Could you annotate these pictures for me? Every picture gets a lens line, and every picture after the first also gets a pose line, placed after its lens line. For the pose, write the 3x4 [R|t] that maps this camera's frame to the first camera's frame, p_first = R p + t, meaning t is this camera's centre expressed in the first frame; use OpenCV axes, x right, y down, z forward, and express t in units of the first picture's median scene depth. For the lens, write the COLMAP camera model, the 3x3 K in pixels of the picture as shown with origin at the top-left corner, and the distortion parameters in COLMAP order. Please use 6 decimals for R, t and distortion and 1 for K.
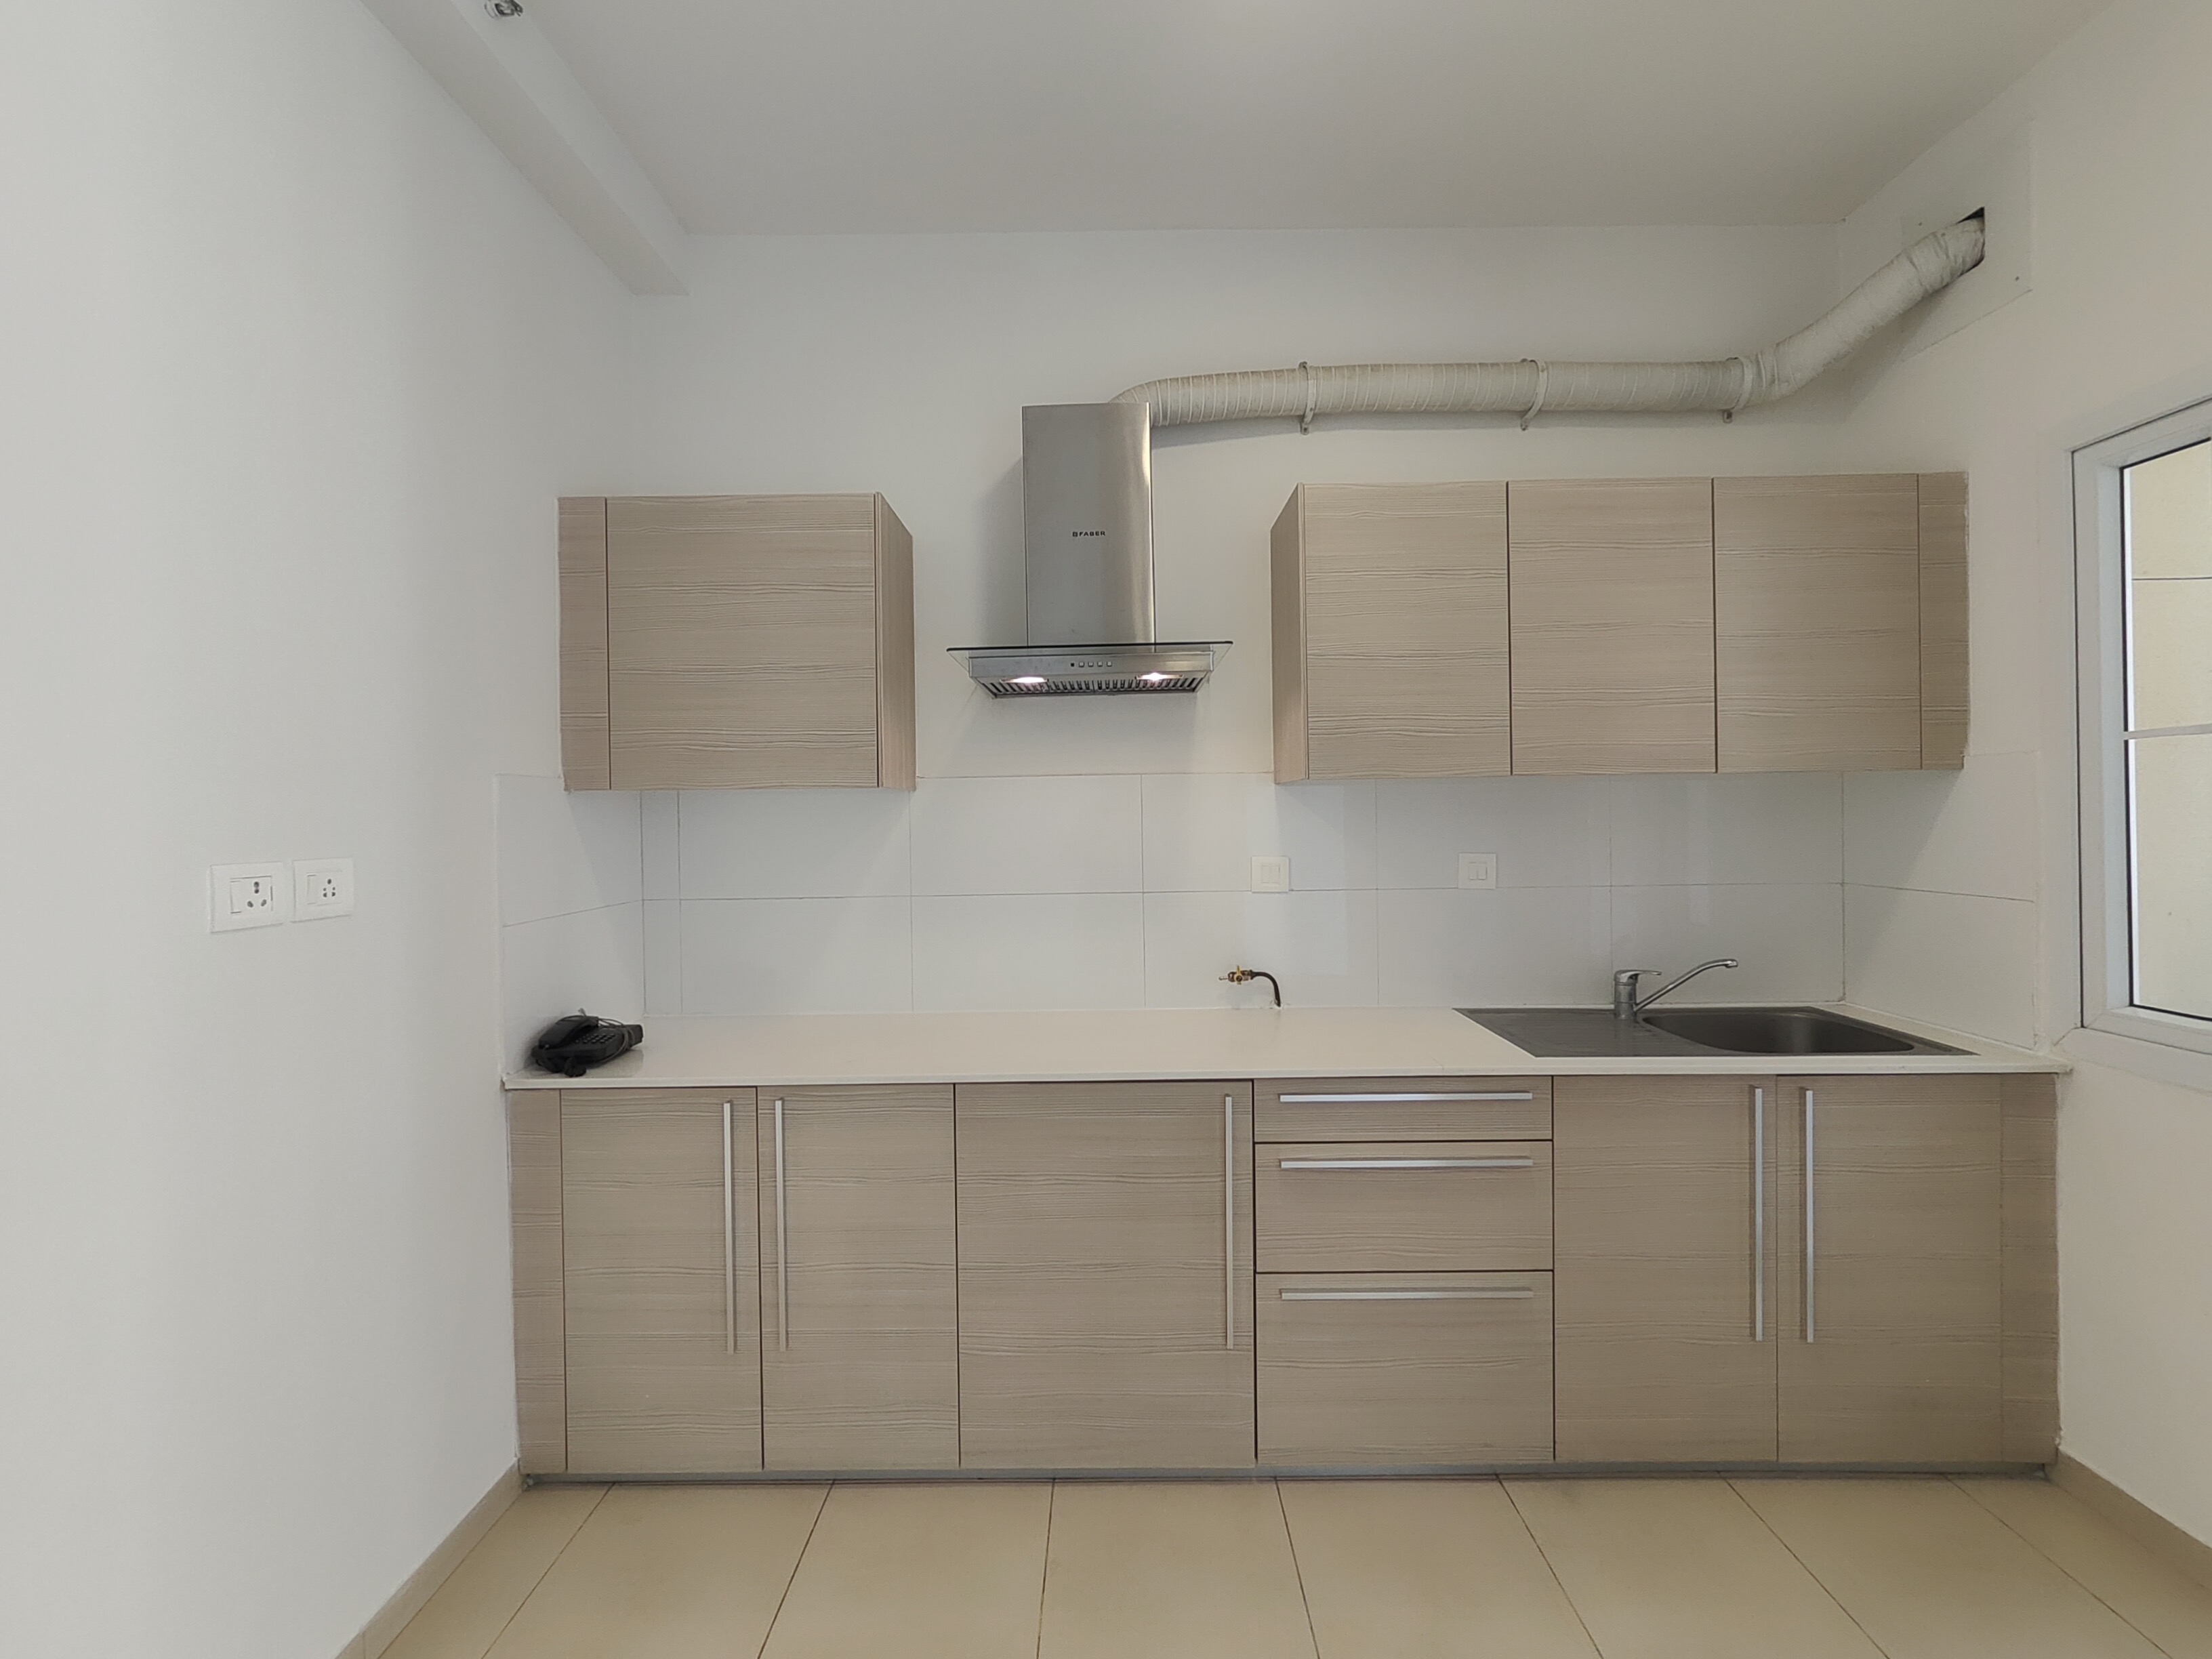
lens RADIAL K [[1021.2, 0, 1114.6], [0, 1021.2, 820.7], [0, 0, 1]] dist [0.000070, 0.000986]
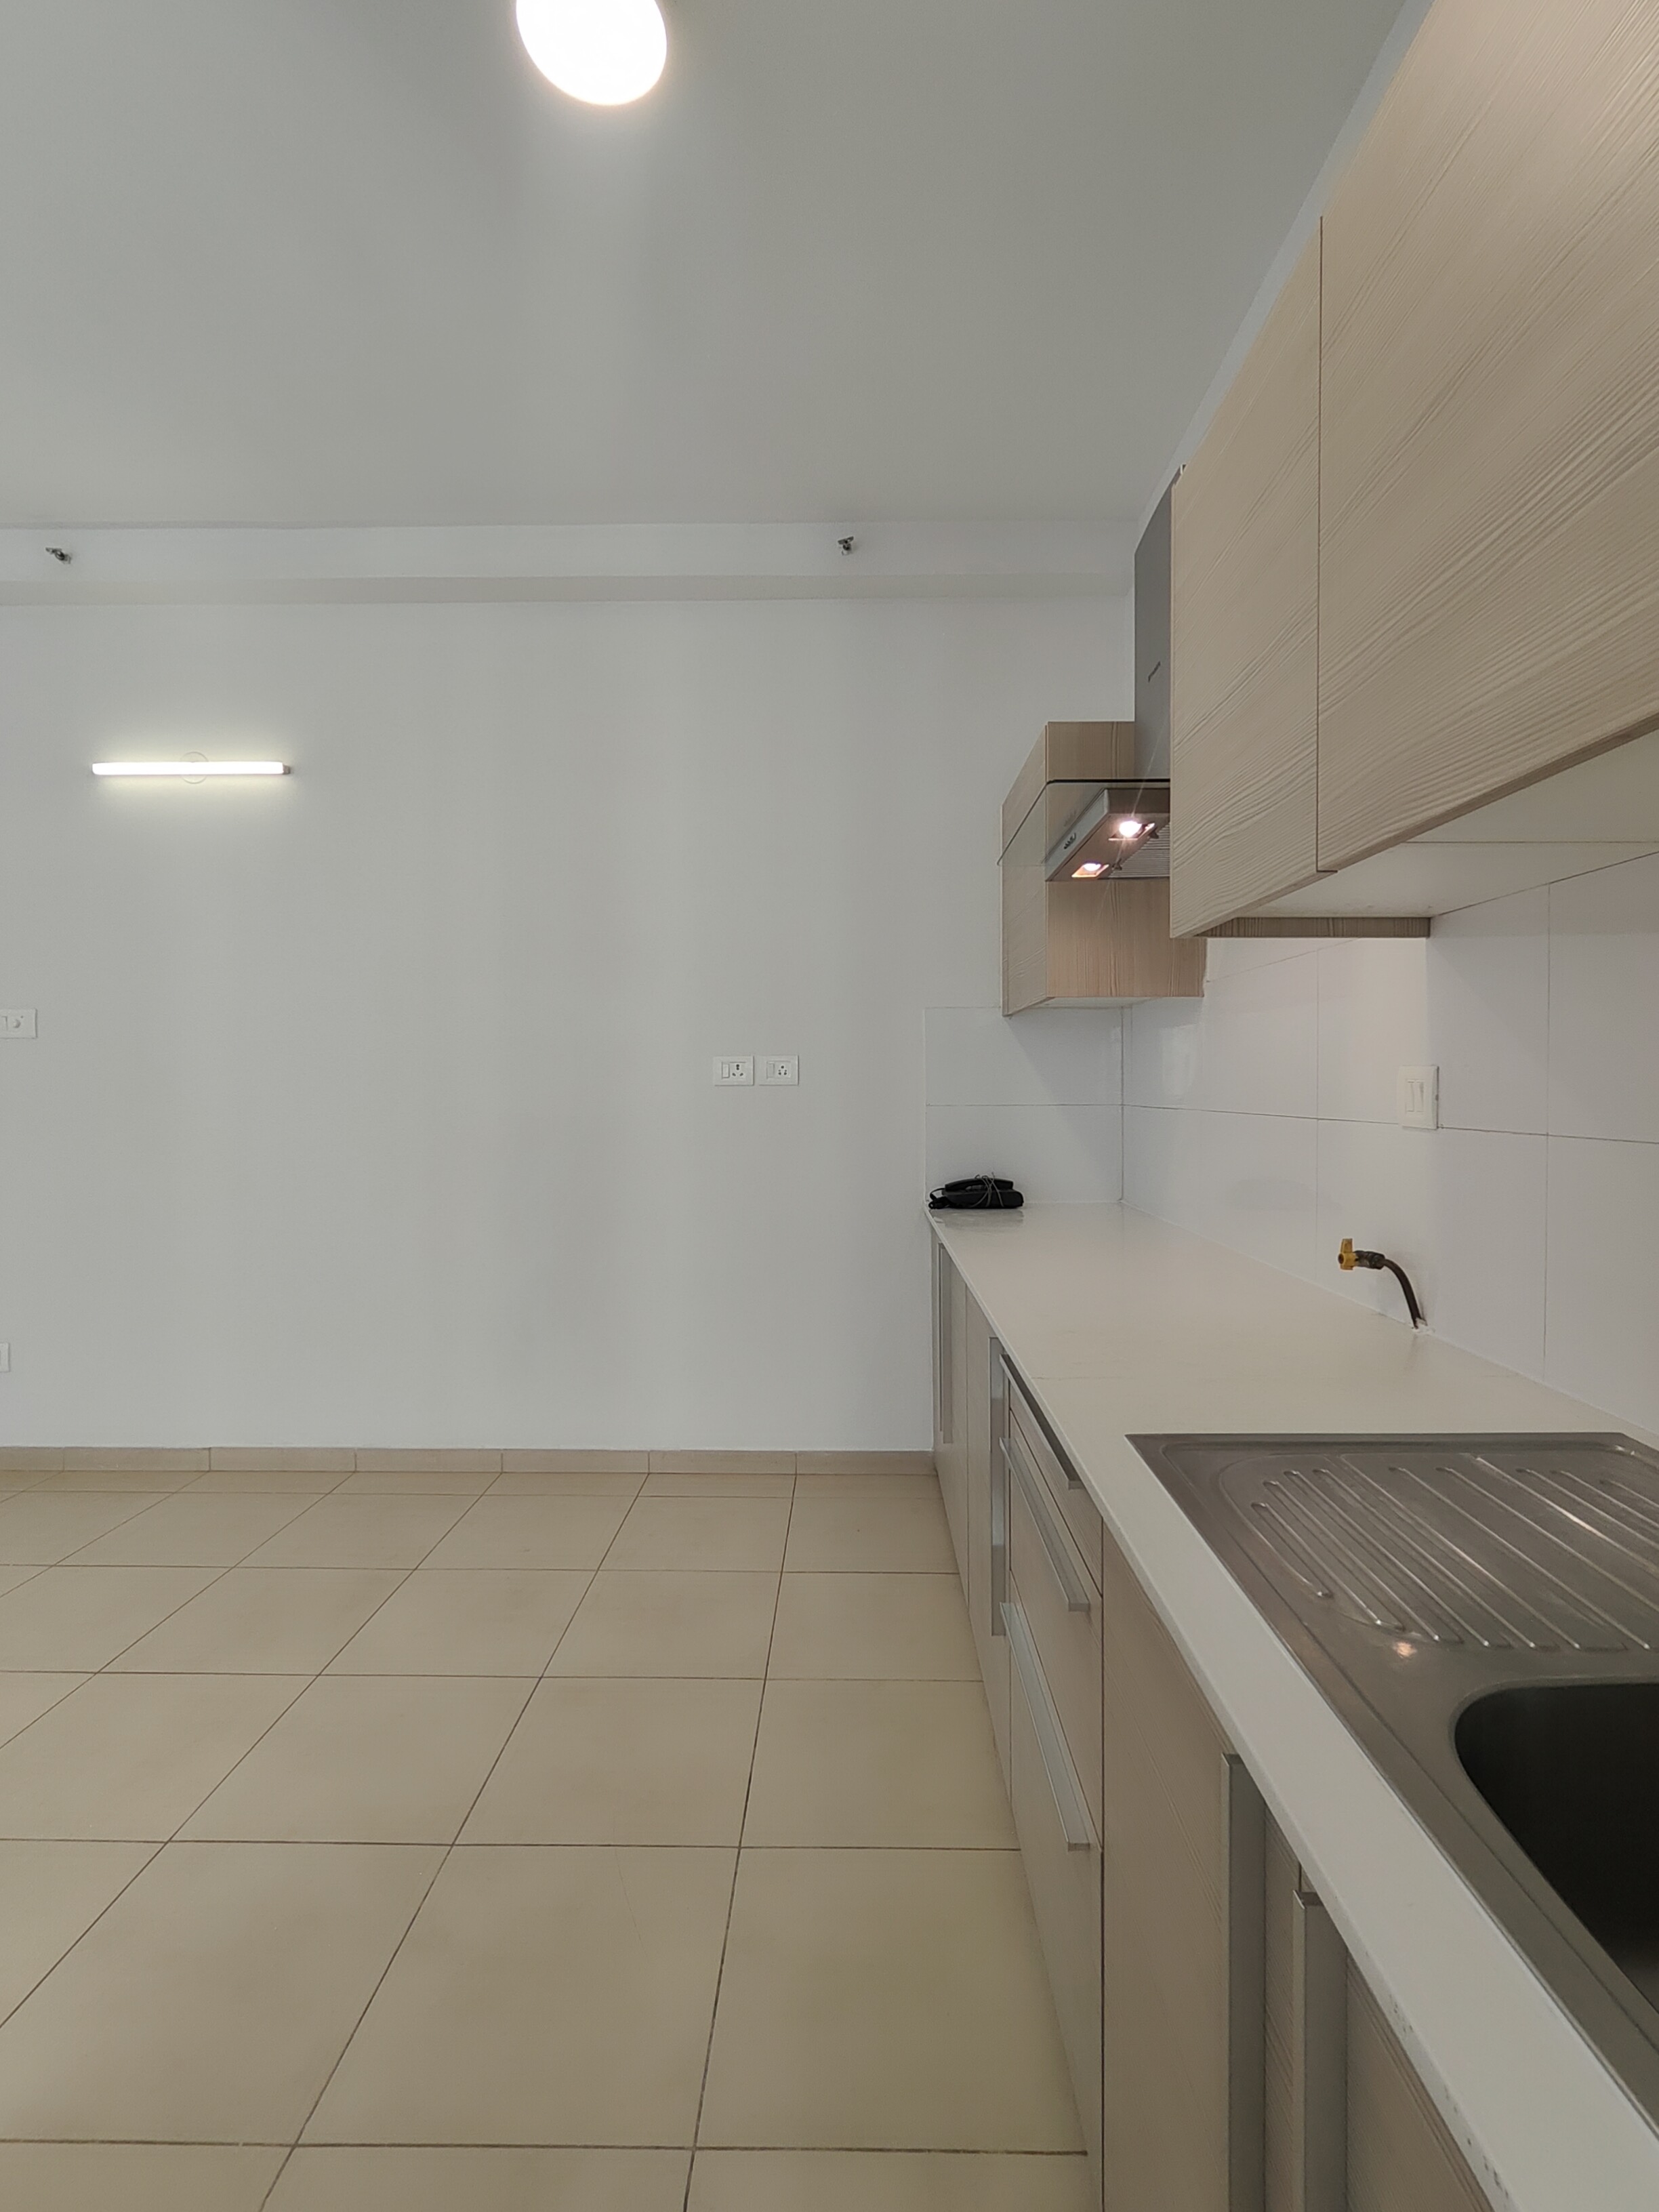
lens RADIAL K [[1022.3, 0, 836.0], [0, 1022.3, 1103.2], [0, 0, 1]] dist [-0.003444, 0.001686]
pose [[-0.018184, 0.030378, -0.999373, 0.860736], [-0.007461, 0.999506, 0.030518, 0.047924], [0.999807, 0.008011, -0.017948, 0.805549]]
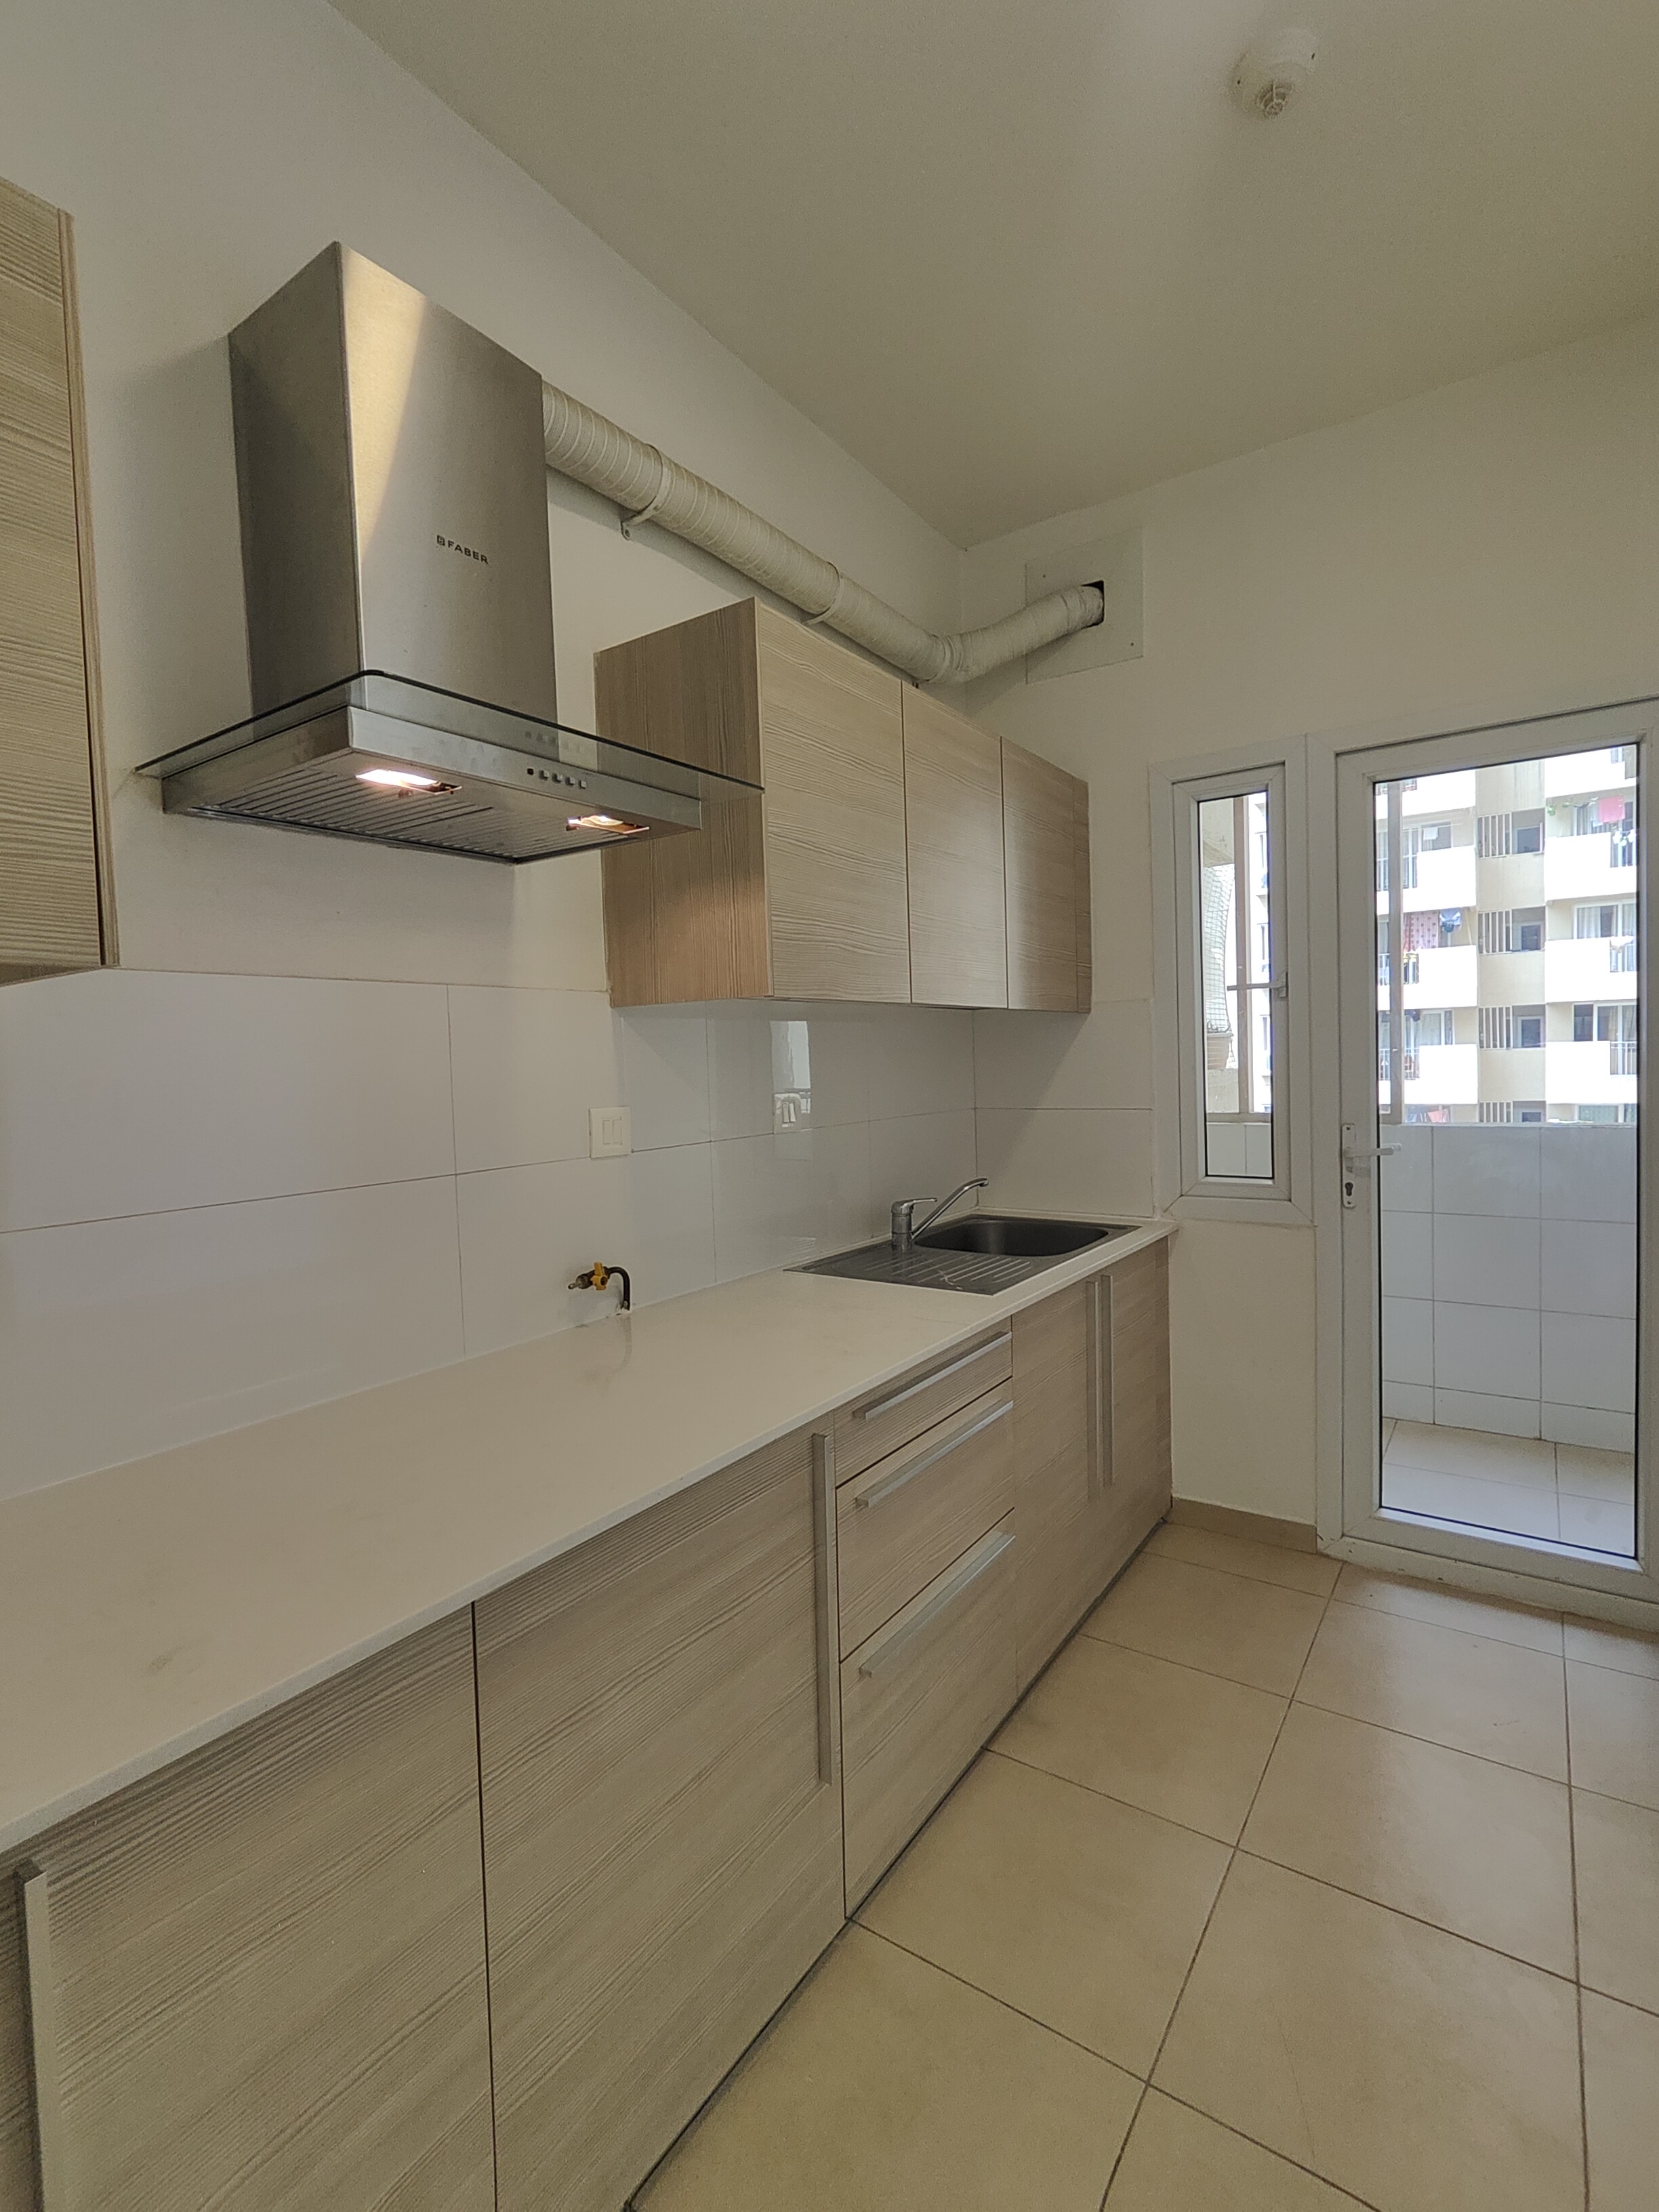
lens RADIAL K [[997.3, 0, 844.4], [0, 997.3, 1100.4], [0, 0, 1]] dist [-0.007963, 0.000155]
pose [[0.564338, -0.037436, 0.824695, -0.397949], [0.027248, 0.999272, 0.026714, 0.018716], [-0.825094, 0.007395, 0.564947, 0.543849]]
